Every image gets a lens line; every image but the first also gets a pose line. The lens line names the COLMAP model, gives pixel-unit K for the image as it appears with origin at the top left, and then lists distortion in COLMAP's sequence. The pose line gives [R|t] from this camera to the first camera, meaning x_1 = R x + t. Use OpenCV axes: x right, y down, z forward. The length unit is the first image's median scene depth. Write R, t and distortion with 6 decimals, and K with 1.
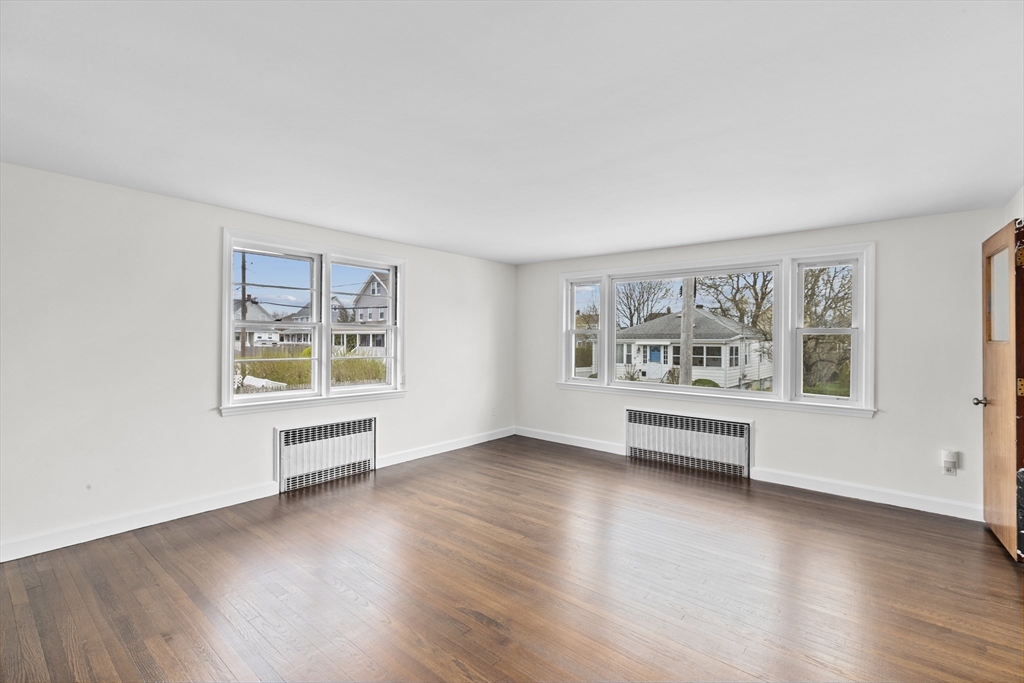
lens RADIAL K [[457.6, 0, 520.3], [0, 457.6, 337.7], [0, 0, 1]] dist [0.005714, -0.001601]
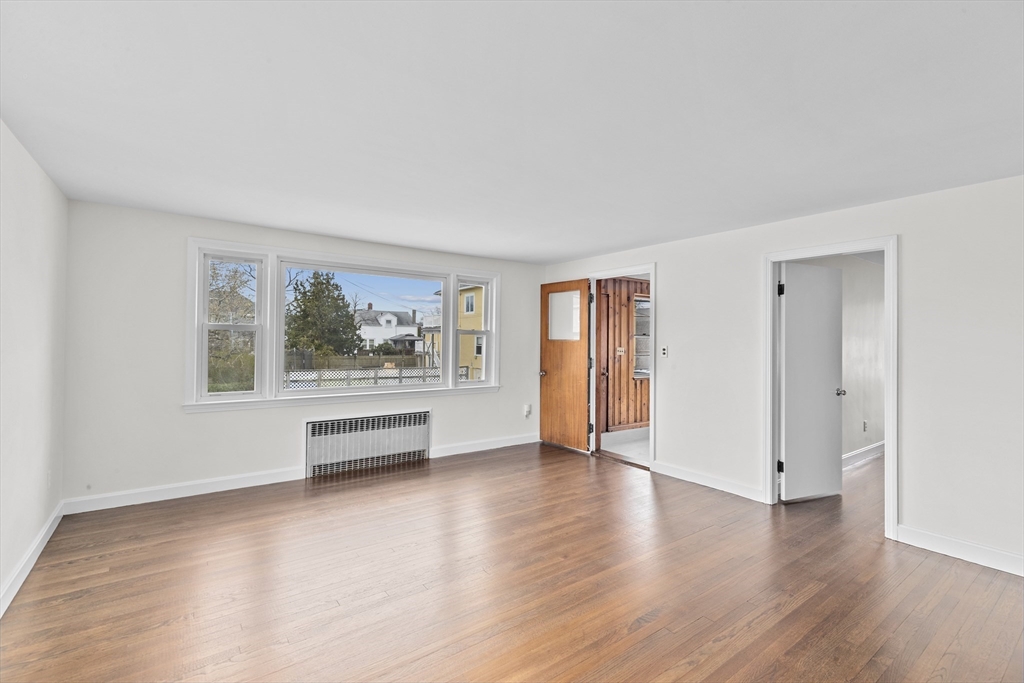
lens RADIAL K [[457.6, 0, 513.5], [0, 457.6, 340.6], [0, 0, 1]] dist [0.005714, -0.001601]
pose [[0.255103, -0.008542, 0.966876, -0.553945], [-0.011329, 0.999866, 0.011822, -0.005256], [-0.966848, -0.013970, 0.254972, 0.506487]]
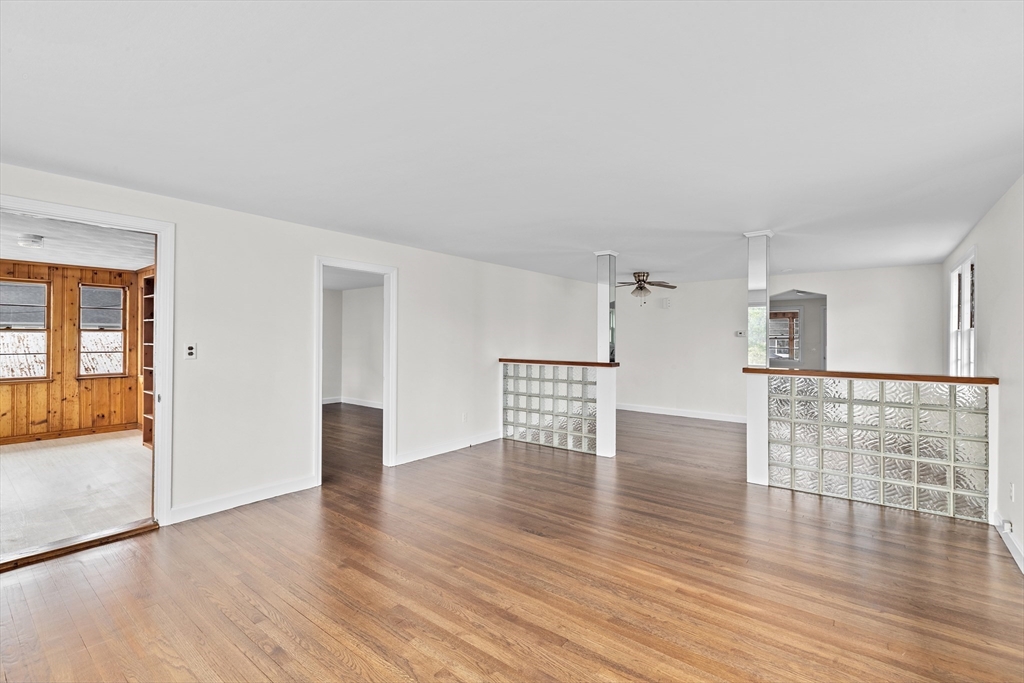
lens RADIAL K [[457.6, 0, 512.8], [0, 457.6, 336.6], [0, 0, 1]] dist [0.005714, -0.001601]
pose [[-0.999886, -0.010222, -0.011084, 0.009437], [-0.010116, 0.999902, -0.009638, 0.006263], [0.011181, -0.009525, -0.999892, 1.195209]]
